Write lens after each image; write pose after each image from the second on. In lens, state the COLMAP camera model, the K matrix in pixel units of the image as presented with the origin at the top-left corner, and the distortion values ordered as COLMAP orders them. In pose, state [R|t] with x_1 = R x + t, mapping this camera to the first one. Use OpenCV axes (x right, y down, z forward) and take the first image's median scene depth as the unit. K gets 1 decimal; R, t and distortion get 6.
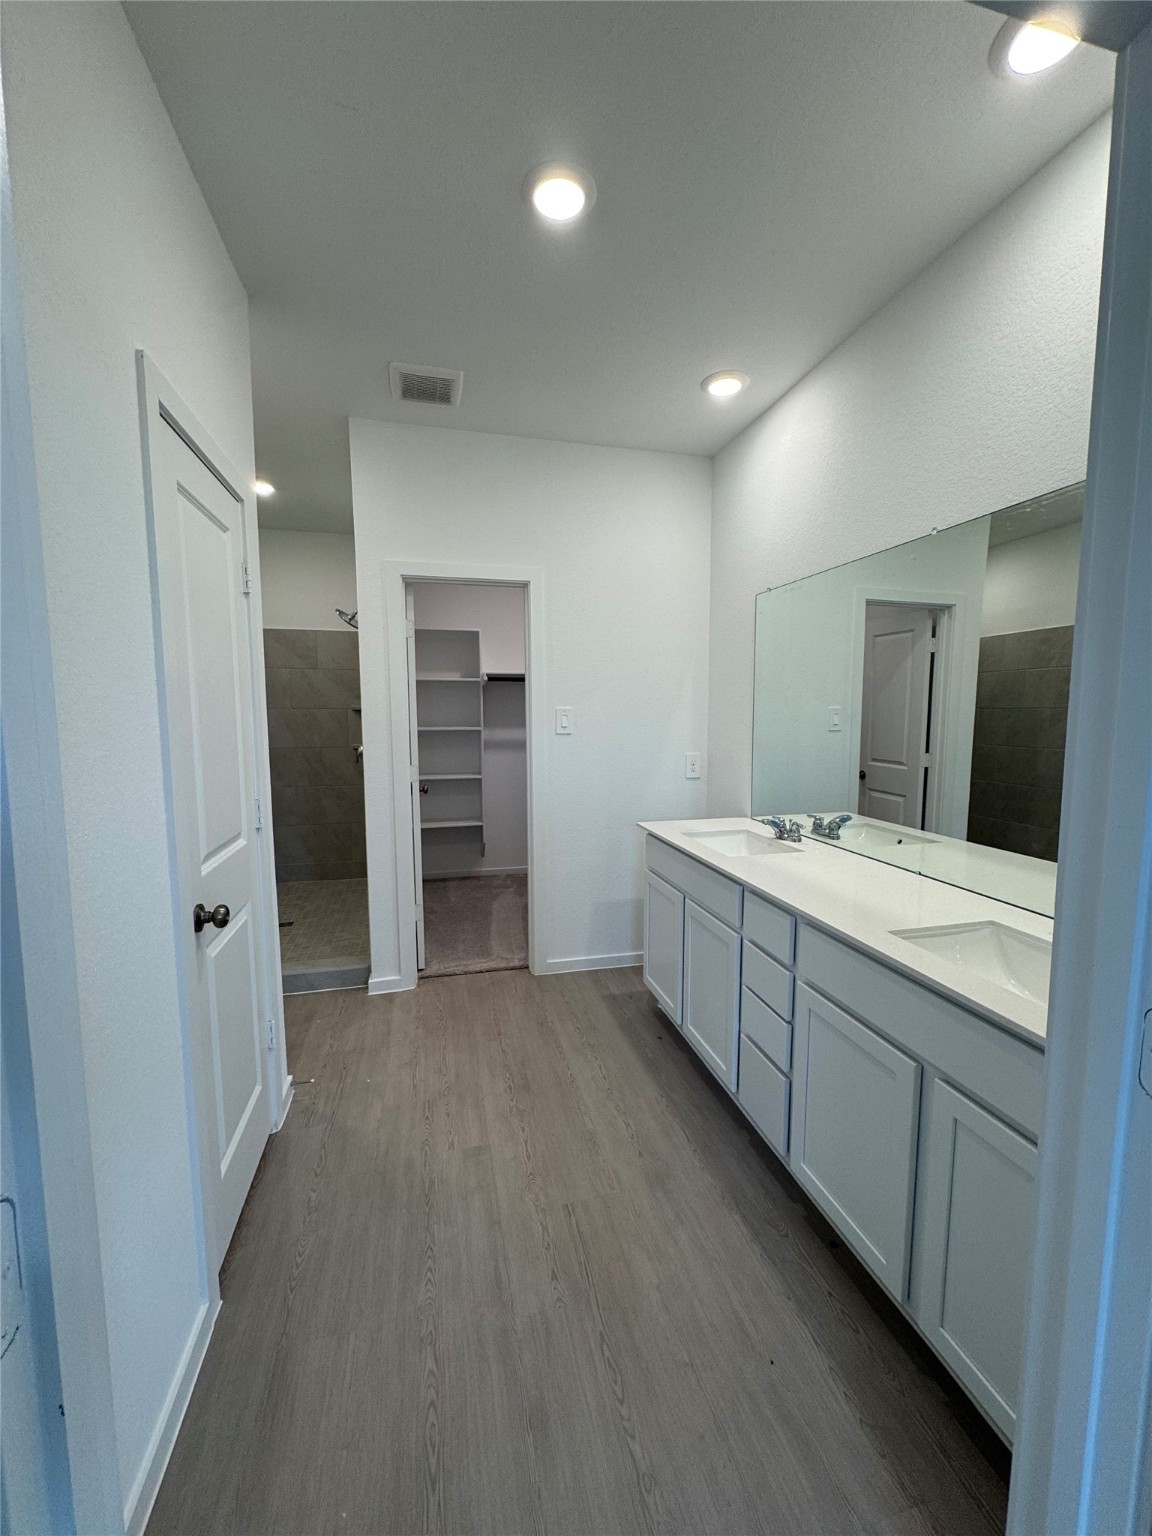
lens RADIAL K [[608.9, 0, 579.5], [0, 608.9, 768.9], [0, 0, 1]] dist [-0.002032, 0.000178]
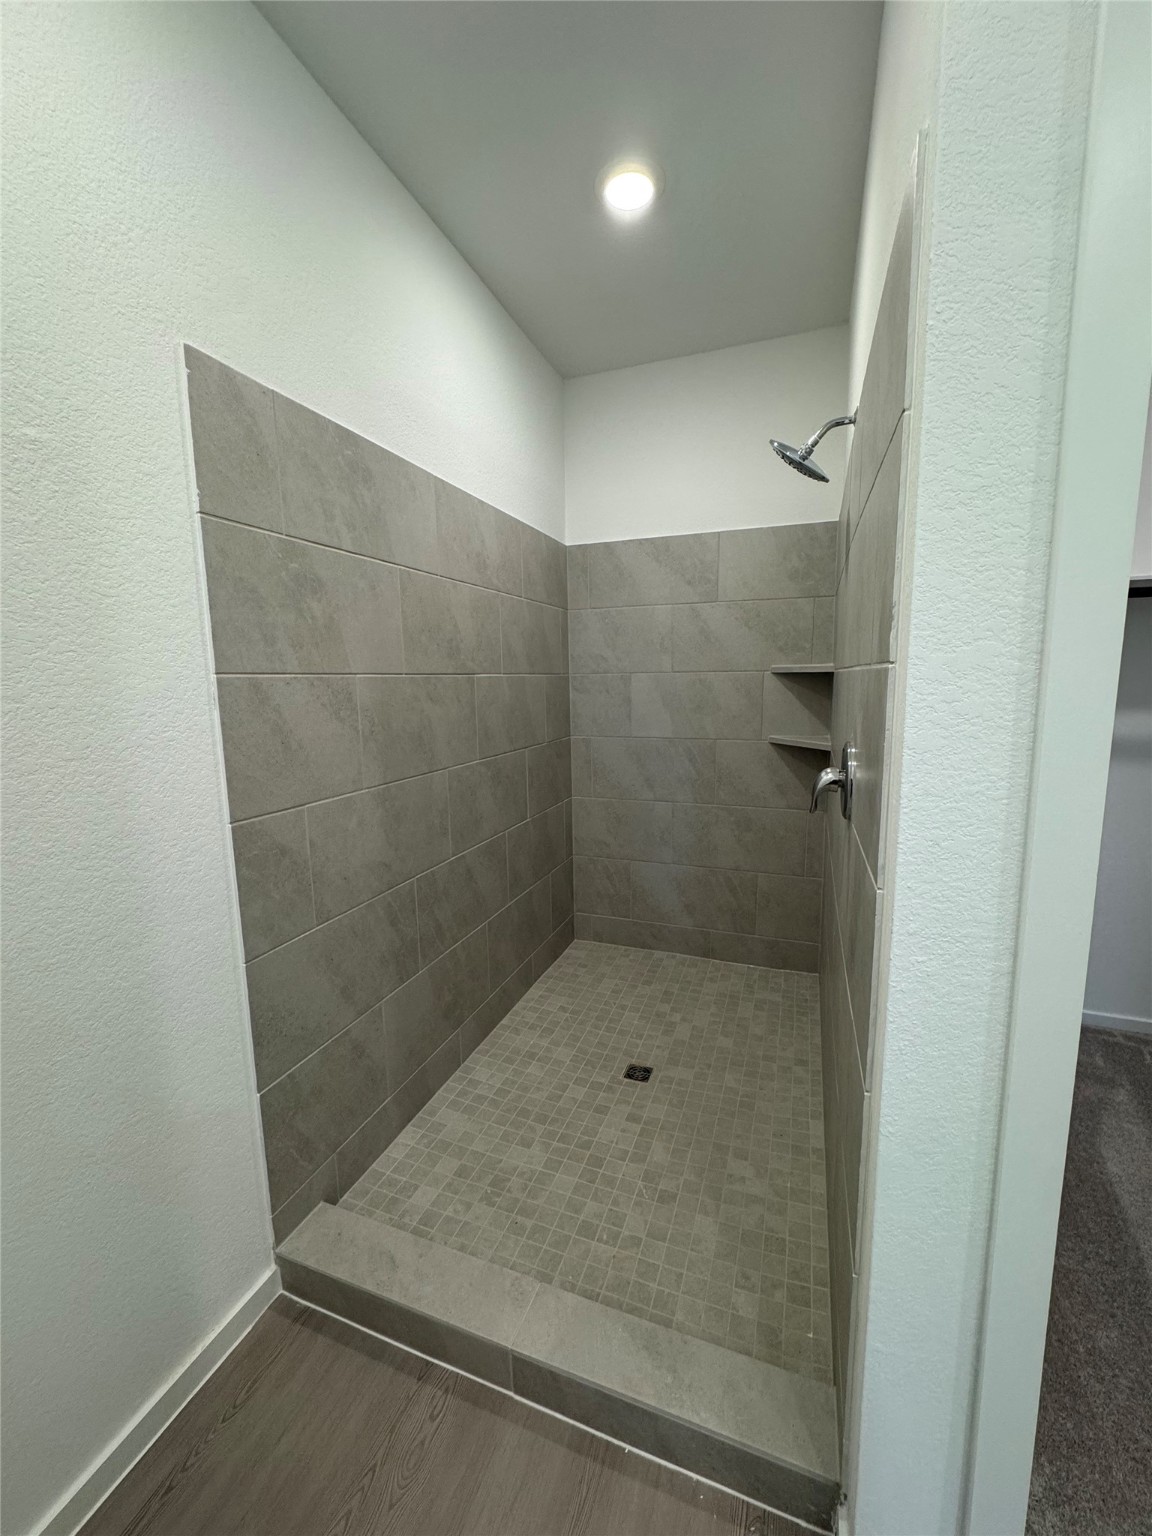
lens RADIAL K [[608.9, 0, 579.5], [0, 608.9, 768.9], [0, 0, 1]] dist [-0.002032, 0.000178]
pose [[0.820555, 0.070364, -0.567220, -0.200074], [-0.039635, 0.997009, 0.066342, -0.039458], [0.570191, -0.031955, 0.820890, 0.450107]]
